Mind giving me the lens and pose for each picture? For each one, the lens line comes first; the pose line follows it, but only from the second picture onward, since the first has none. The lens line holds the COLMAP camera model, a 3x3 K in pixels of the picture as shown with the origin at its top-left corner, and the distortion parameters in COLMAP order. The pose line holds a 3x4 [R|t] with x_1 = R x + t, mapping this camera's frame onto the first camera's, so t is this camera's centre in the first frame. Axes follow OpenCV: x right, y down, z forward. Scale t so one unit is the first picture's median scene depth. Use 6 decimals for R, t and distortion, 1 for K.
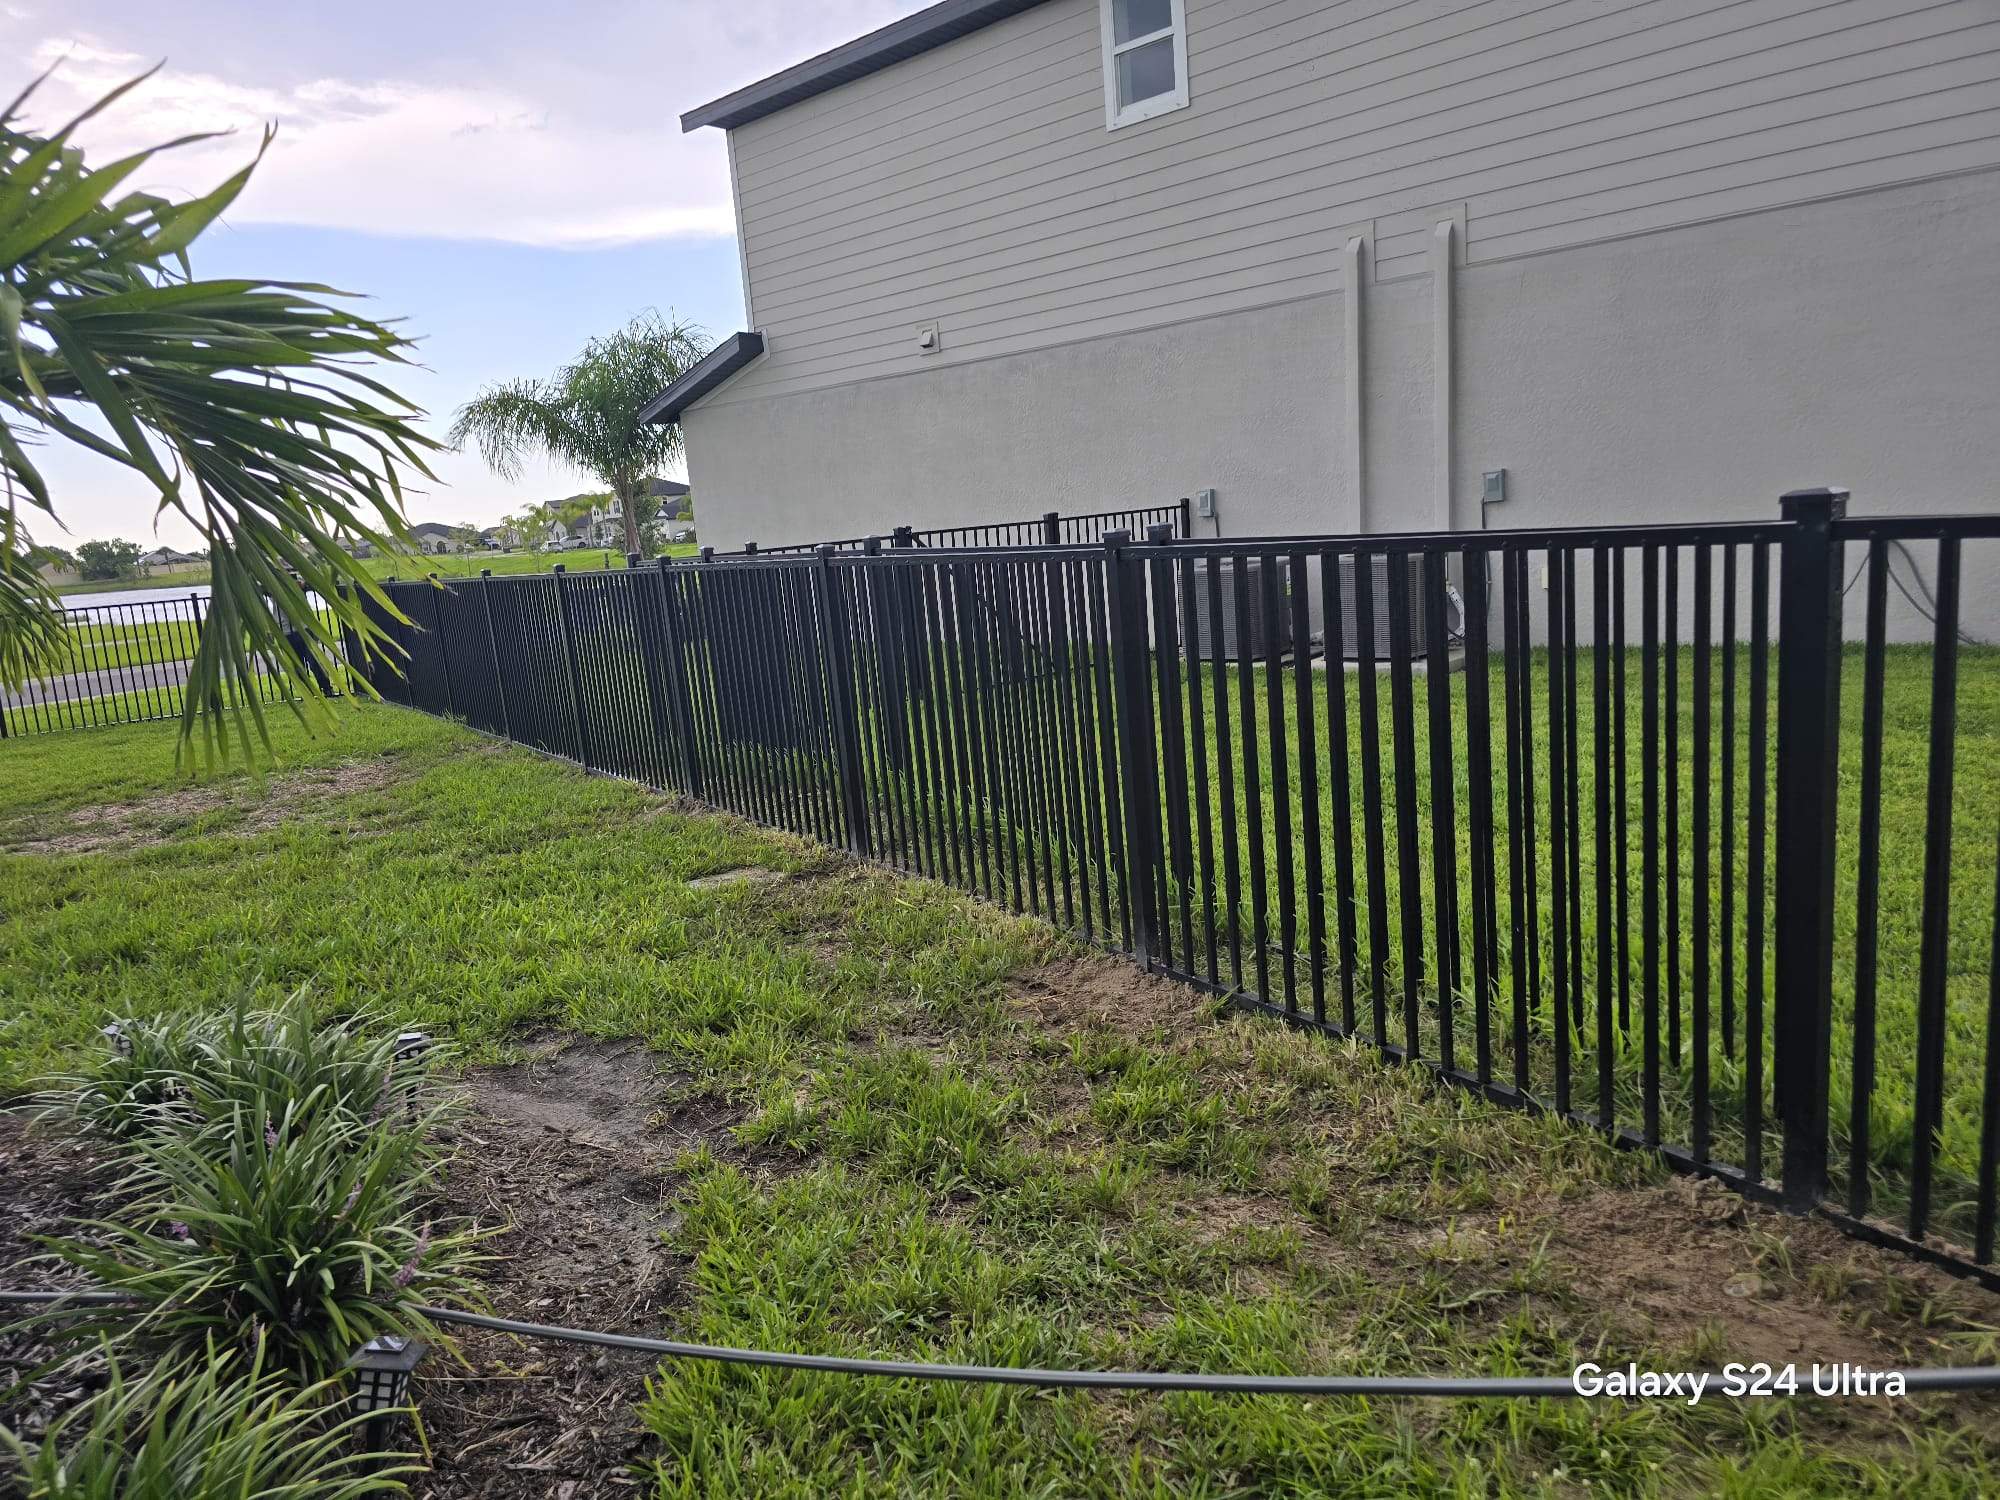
lens RADIAL K [[1345.9, 0, 997.5], [0, 1345.9, 739.4], [0, 0, 1]] dist [0.056945, -0.067037]
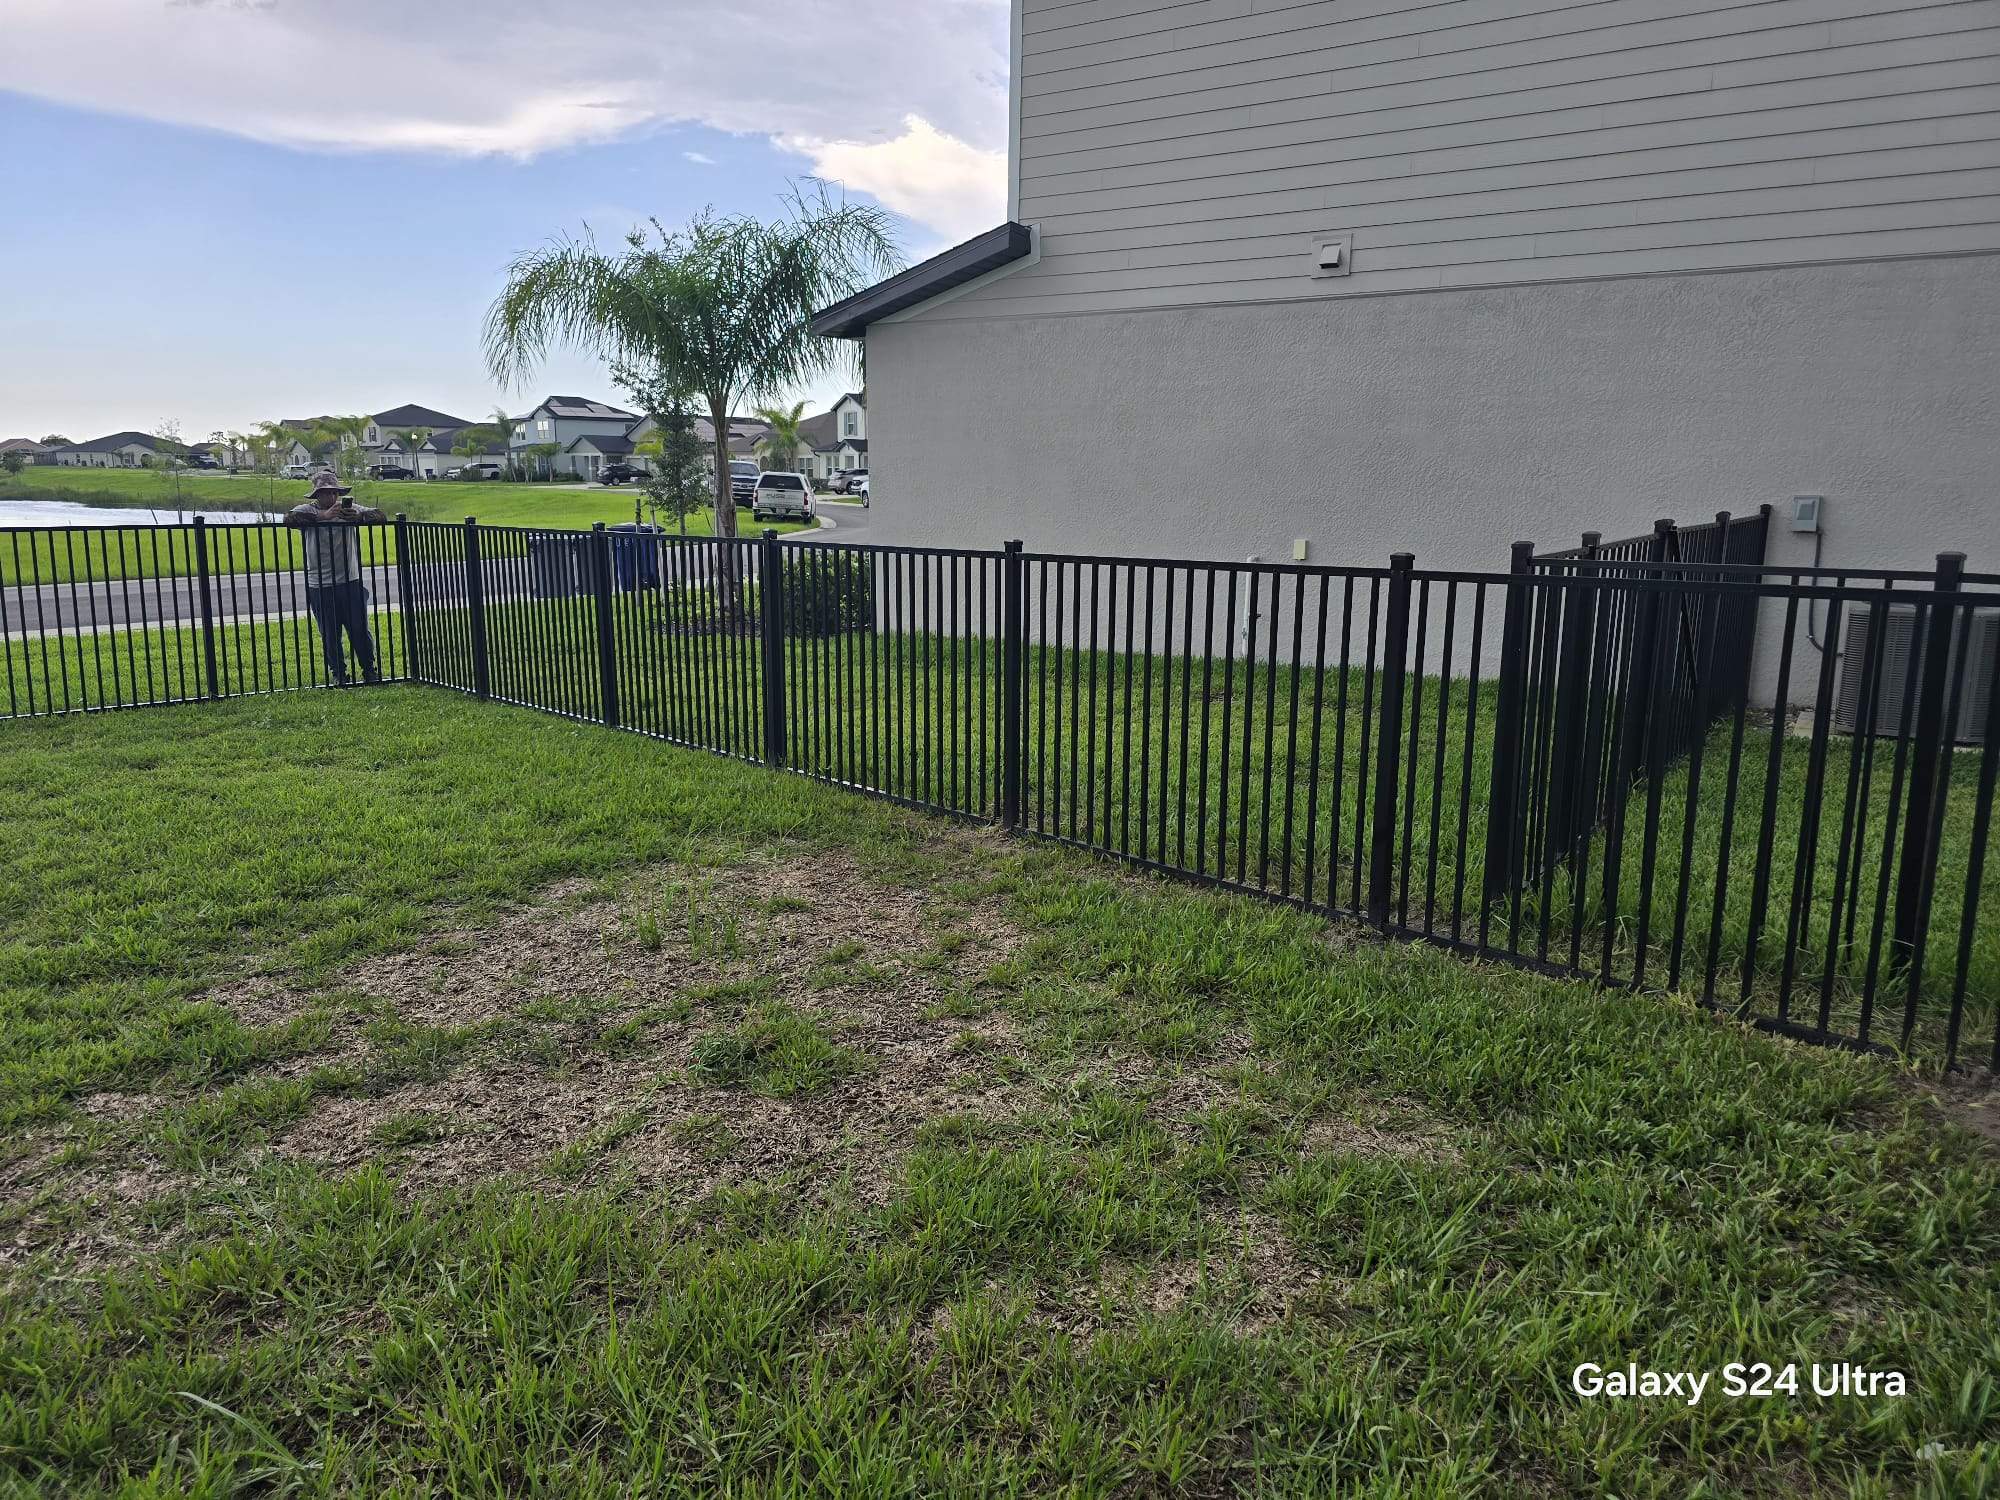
lens RADIAL K [[1345.9, 0, 997.5], [0, 1345.9, 739.4], [0, 0, 1]] dist [0.056945, -0.067037]
pose [[0.981930, 0.057022, 0.180448, -0.309277], [-0.059967, 0.998141, 0.010904, -0.024366], [-0.179491, -0.021527, 0.983524, 0.257077]]
